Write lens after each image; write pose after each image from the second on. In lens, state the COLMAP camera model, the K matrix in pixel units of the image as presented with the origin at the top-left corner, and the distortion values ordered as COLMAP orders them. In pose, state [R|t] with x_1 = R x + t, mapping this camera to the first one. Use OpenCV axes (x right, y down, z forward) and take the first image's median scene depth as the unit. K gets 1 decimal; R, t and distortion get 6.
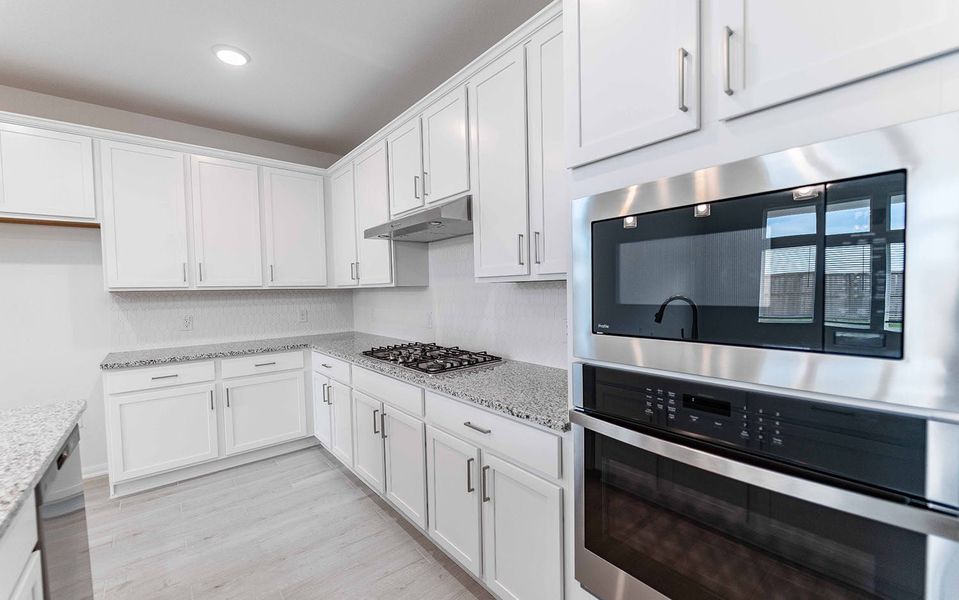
lens RADIAL K [[387.0, 0, 481.0], [0, 387.0, 303.7], [0, 0, 1]] dist [0.000217, -0.000014]
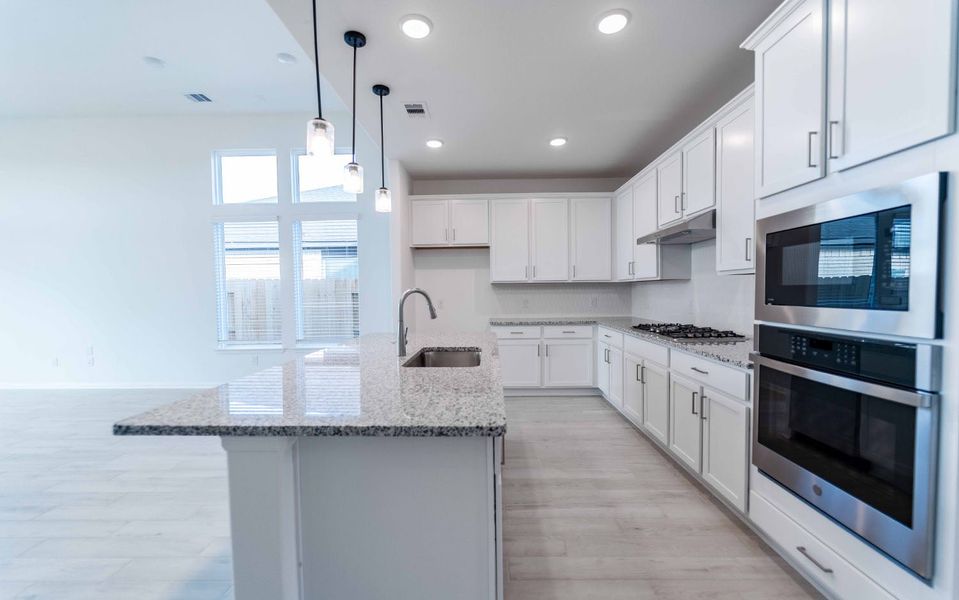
lens RADIAL K [[387.0, 0, 481.0], [0, 387.0, 303.7], [0, 0, 1]] dist [0.000217, -0.000014]
pose [[0.753598, 0.033582, -0.656477, 0.206122], [-0.029759, 0.999413, 0.016964, 0.037174], [0.656661, 0.006752, 0.754156, -0.435273]]
